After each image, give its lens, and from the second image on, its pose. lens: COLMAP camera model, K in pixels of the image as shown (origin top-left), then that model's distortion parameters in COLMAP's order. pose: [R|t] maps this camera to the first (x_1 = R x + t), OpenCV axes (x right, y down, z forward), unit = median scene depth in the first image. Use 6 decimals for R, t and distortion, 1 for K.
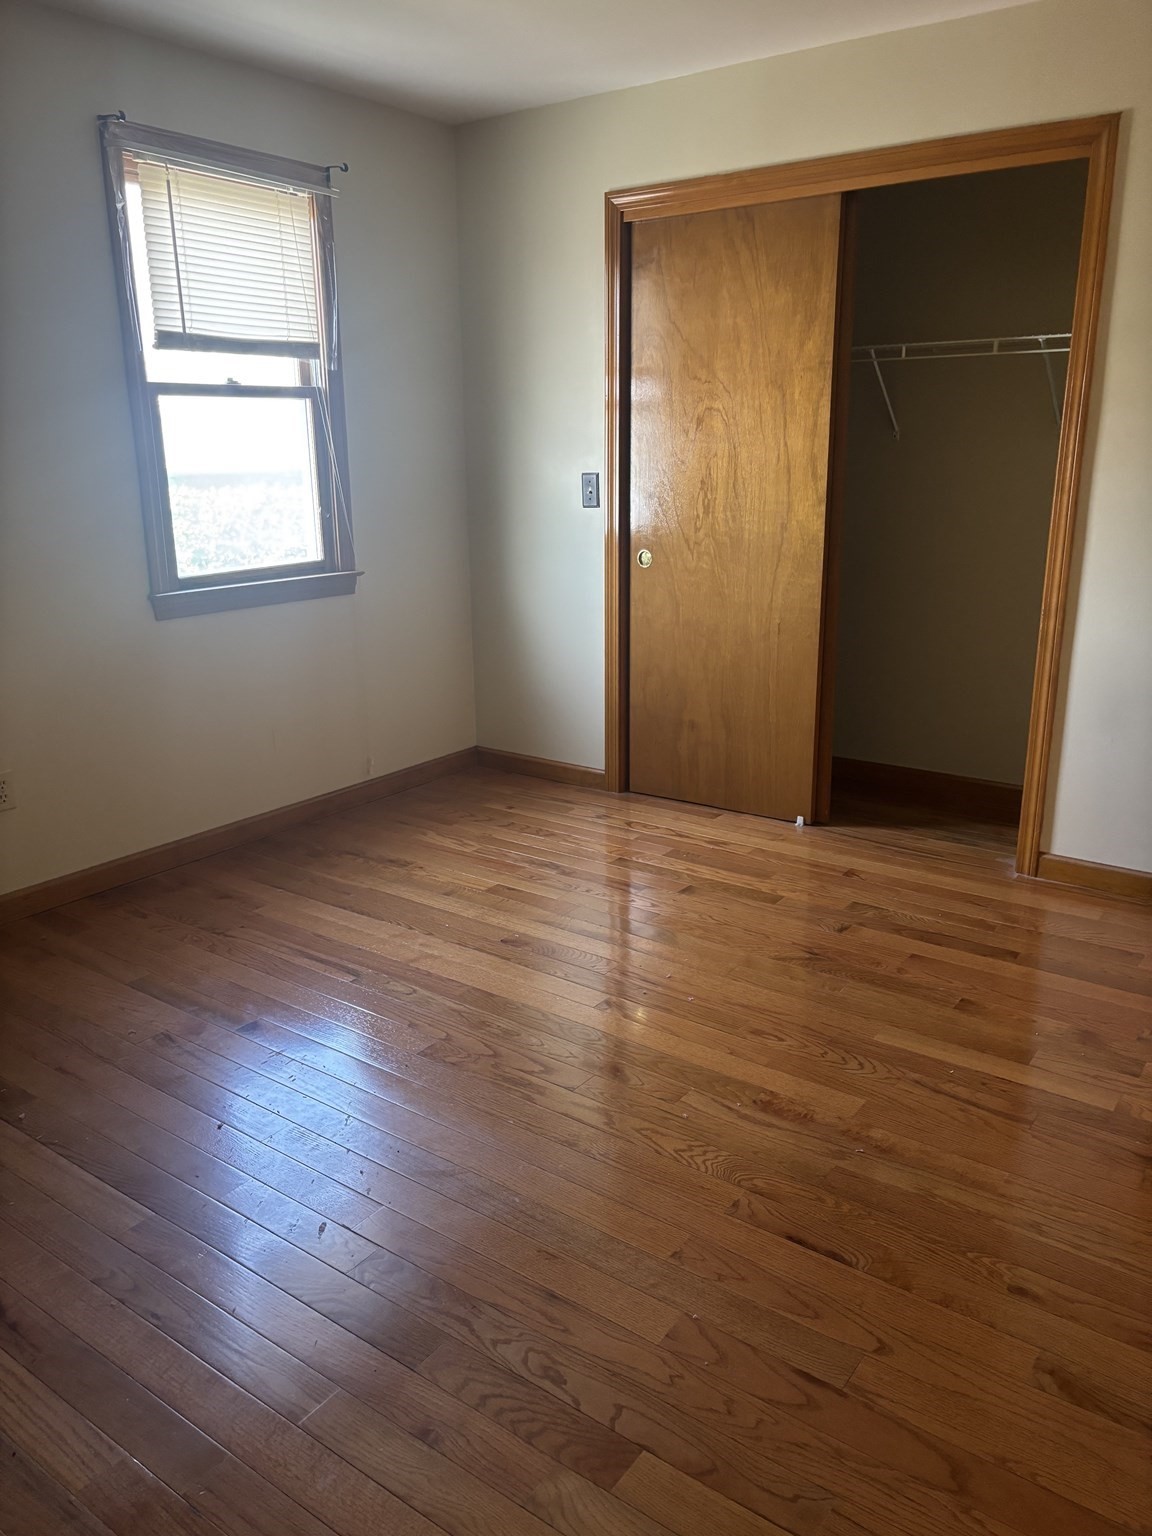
lens RADIAL K [[1170.9, 0, 574.7], [0, 1170.9, 774.9], [0, 0, 1]] dist [0.039922, -0.015677]
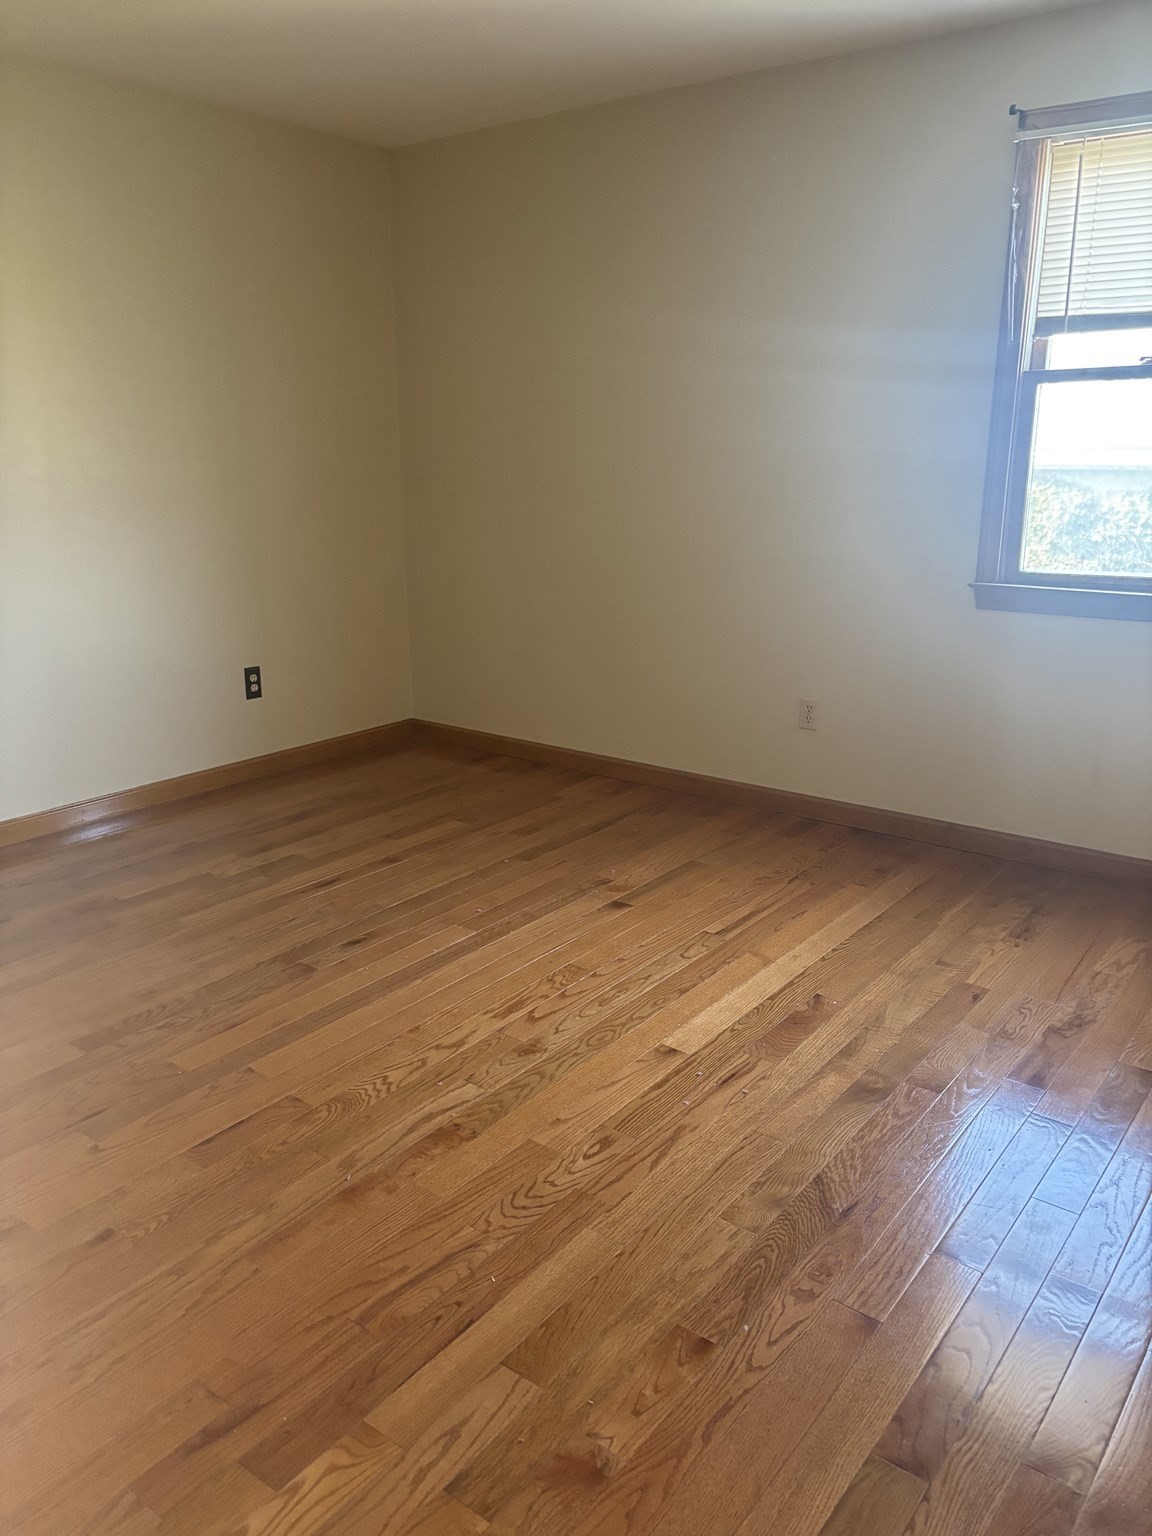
lens RADIAL K [[1170.9, 0, 574.3], [0, 1170.9, 761.6], [0, 0, 1]] dist [0.039922, -0.015677]
pose [[-0.027791, 0.268049, -0.963004, 0.893149], [-0.272107, 0.924968, 0.265314, -0.245485], [0.961866, 0.269413, 0.047232, 0.875991]]
